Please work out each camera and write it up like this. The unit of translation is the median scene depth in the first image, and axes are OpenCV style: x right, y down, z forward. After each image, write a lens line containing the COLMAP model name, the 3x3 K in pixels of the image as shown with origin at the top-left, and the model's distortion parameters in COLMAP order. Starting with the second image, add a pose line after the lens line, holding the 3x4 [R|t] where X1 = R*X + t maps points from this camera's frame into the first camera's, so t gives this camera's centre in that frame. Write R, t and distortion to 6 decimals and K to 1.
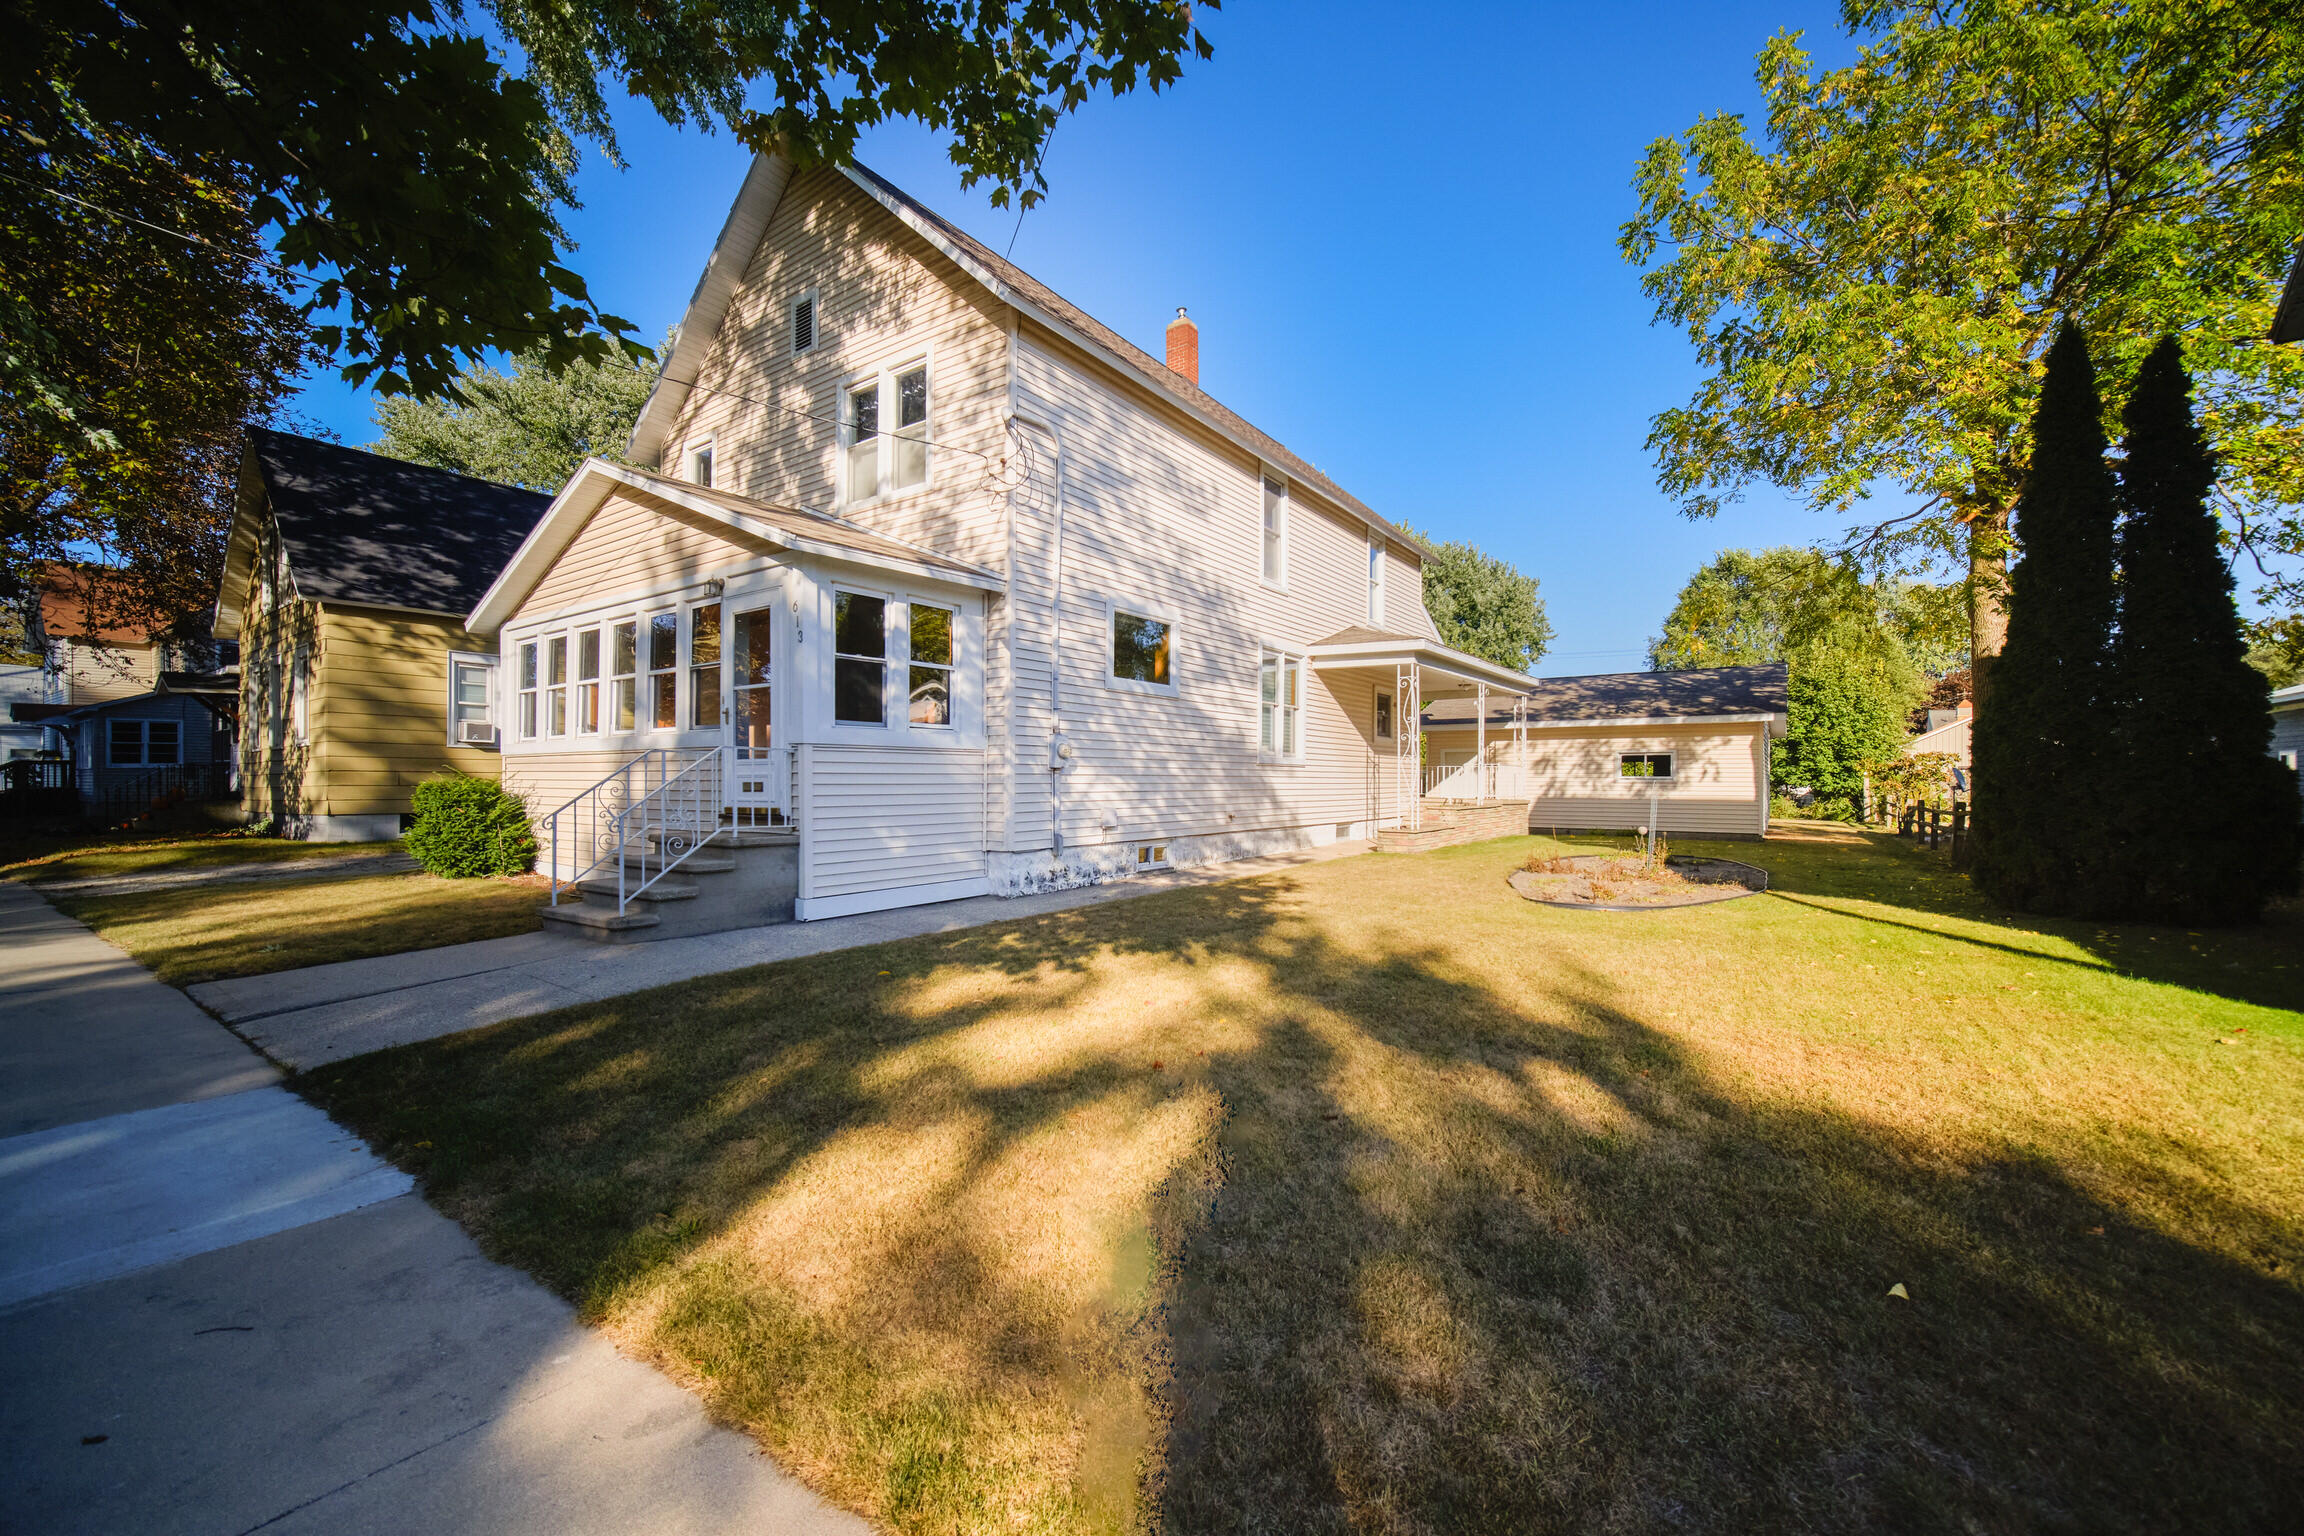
lens RADIAL K [[933.8, 0, 1158.4], [0, 933.8, 765.5], [0, 0, 1]] dist [-0.002167, 0.000565]
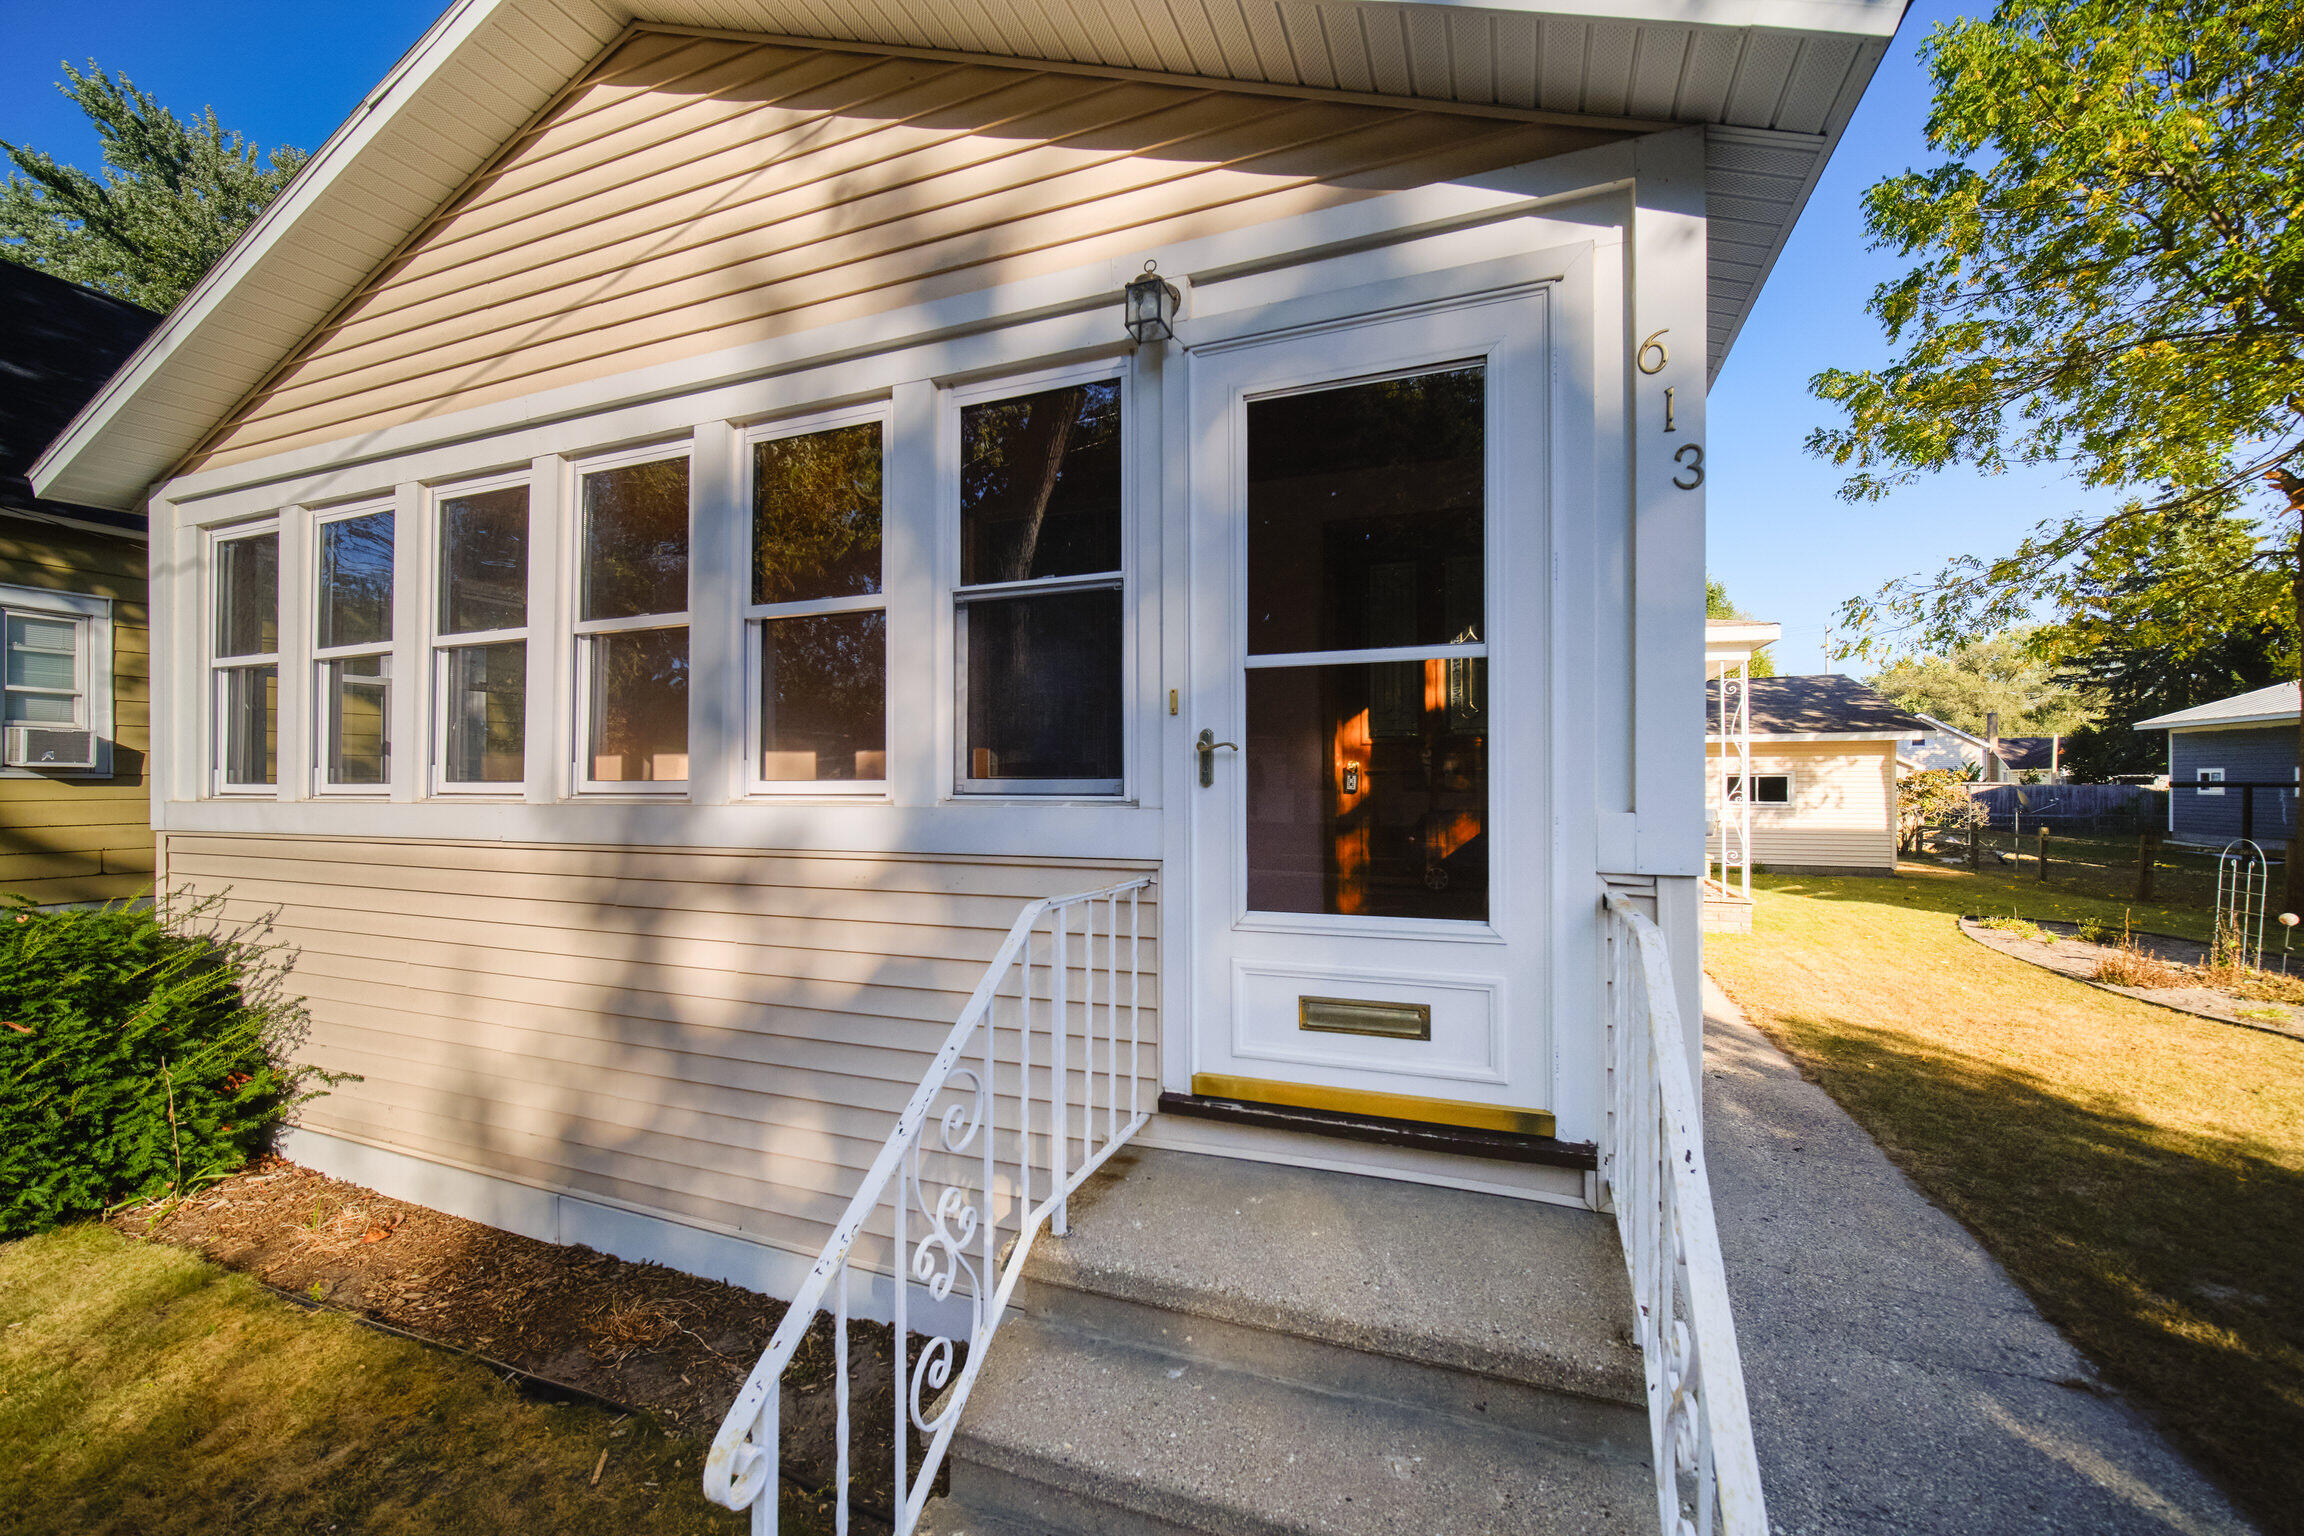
lens RADIAL K [[933.8, 0, 1155.4], [0, 933.8, 769.3], [0, 0, 1]] dist [-0.002167, 0.000565]
pose [[0.969610, -0.000444, 0.244655, -0.427663], [-0.000442, 0.999994, 0.003567, -0.039563], [-0.244655, -0.003567, 0.969604, 0.567355]]
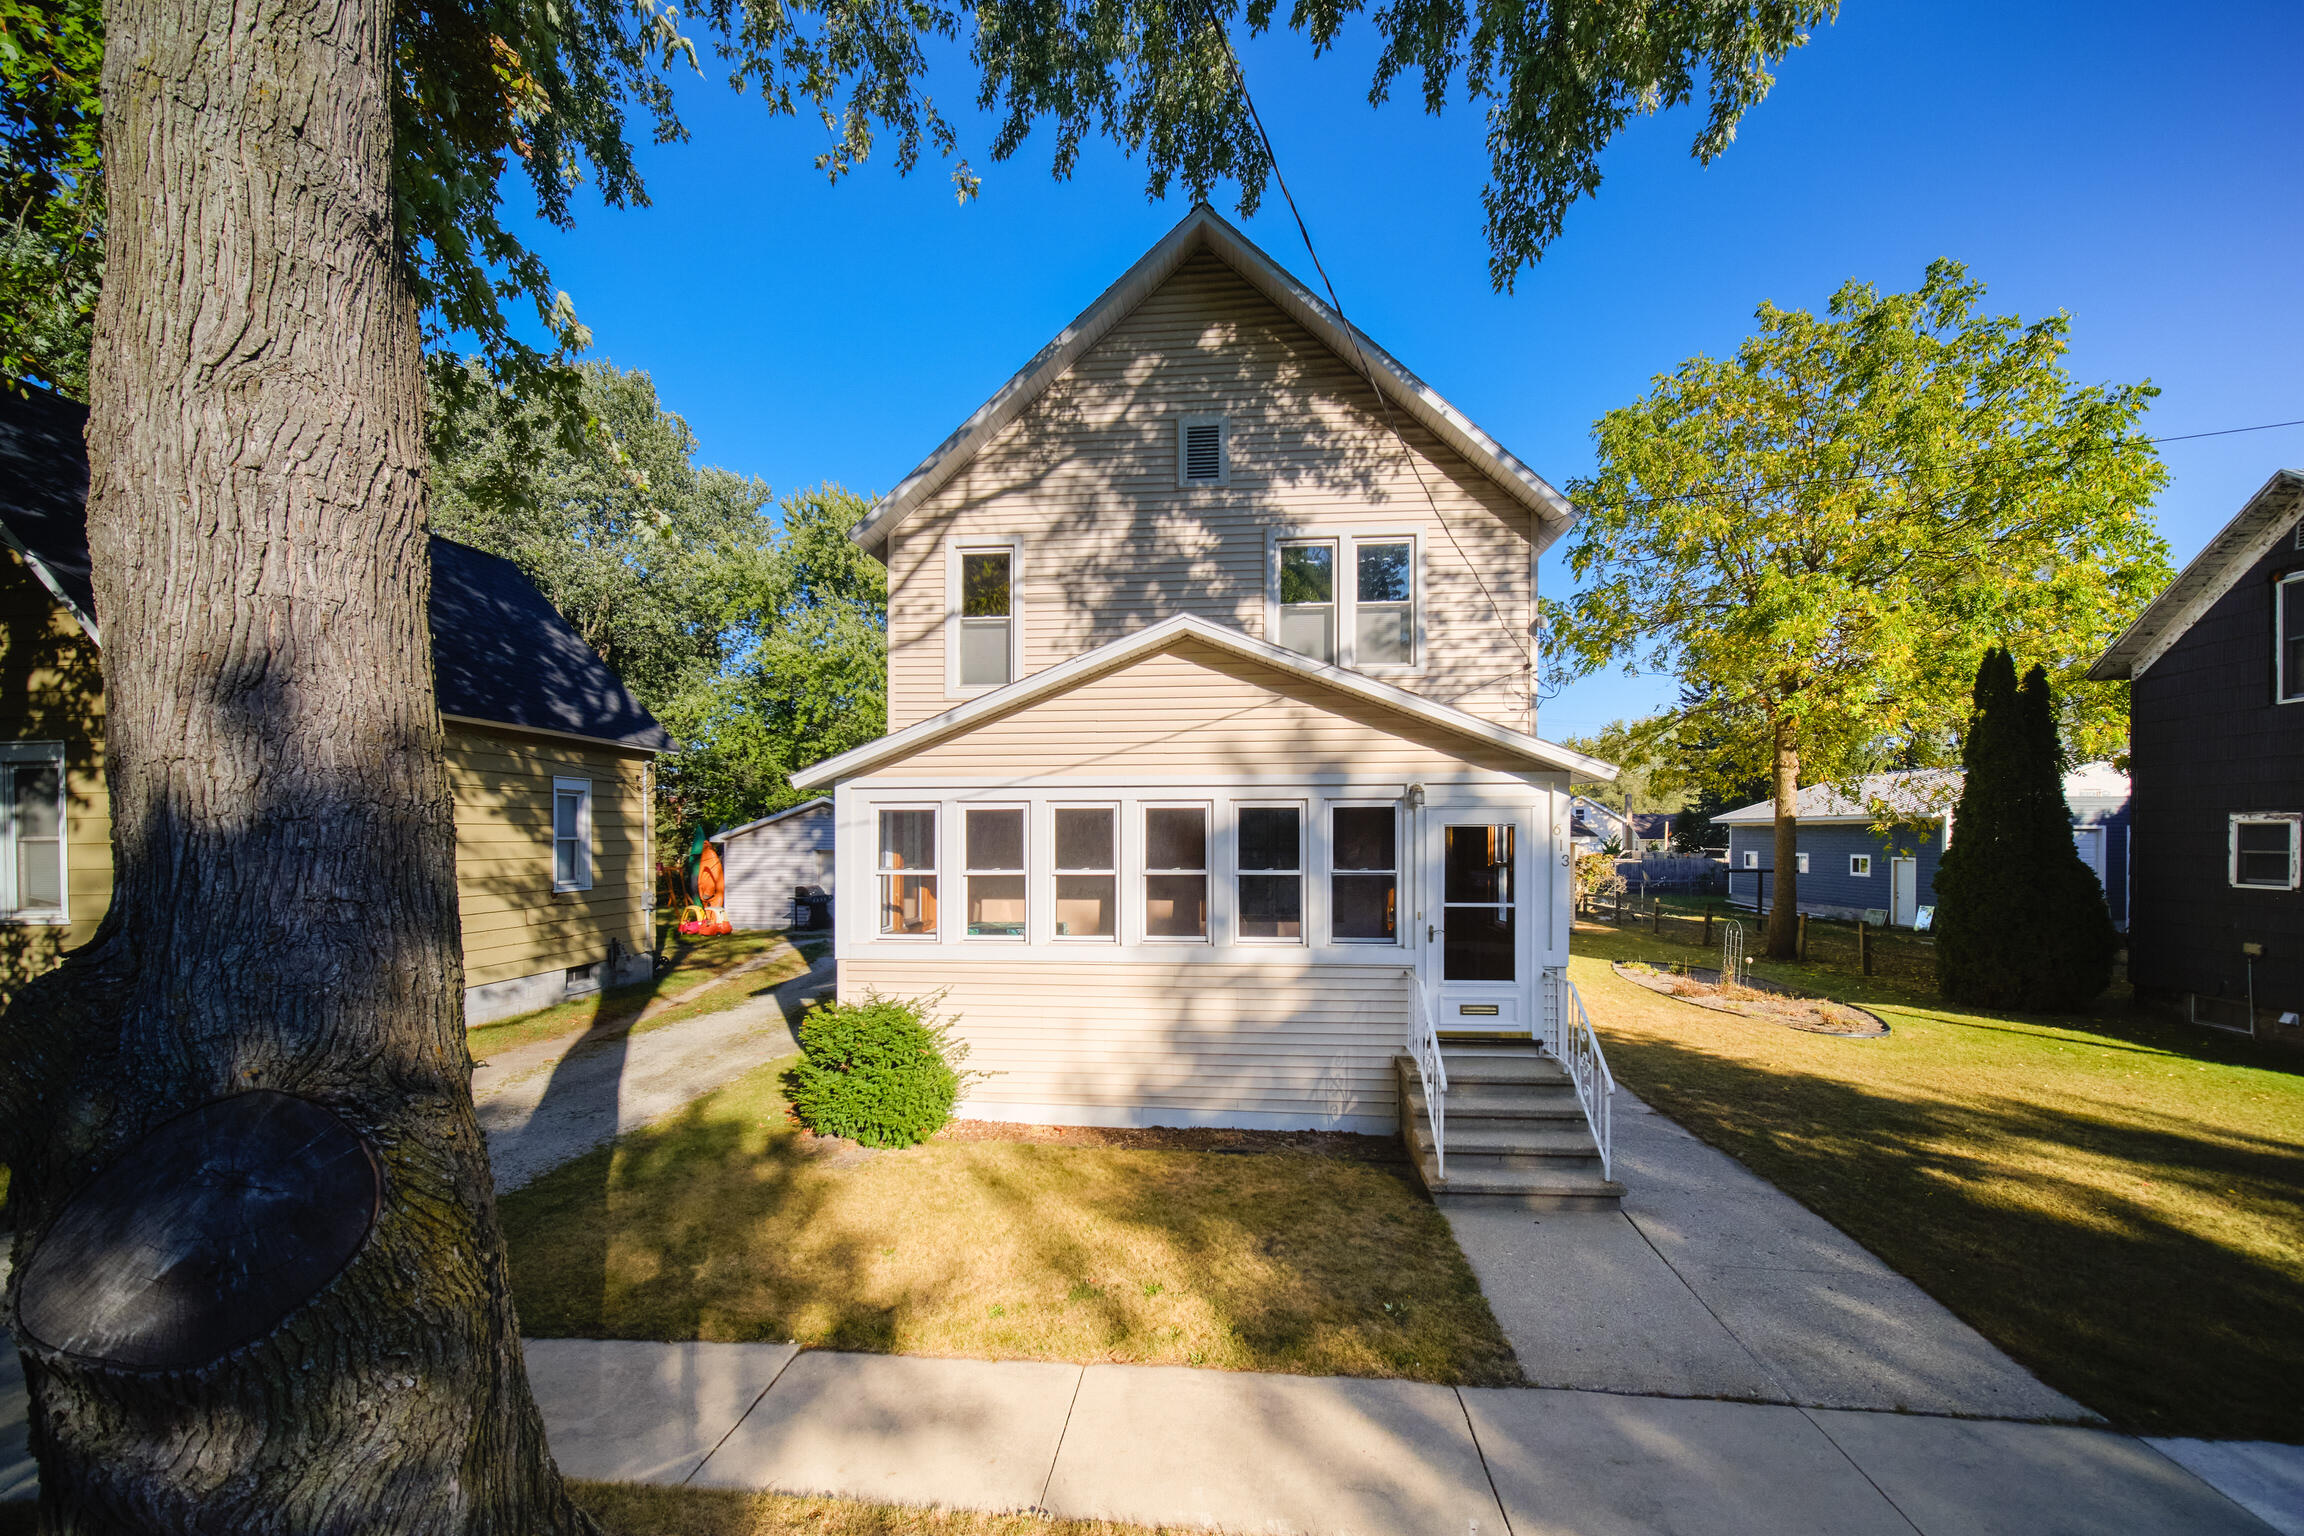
lens RADIAL K [[933.8, 0, 1183.2], [0, 933.8, 837.0], [0, 0, 1]] dist [-0.002167, 0.000565]
pose [[0.860832, -0.002100, 0.508885, -0.897174], [-0.004384, 0.999924, 0.011542, -0.124510], [-0.508871, -0.012167, 0.860757, 0.255091]]
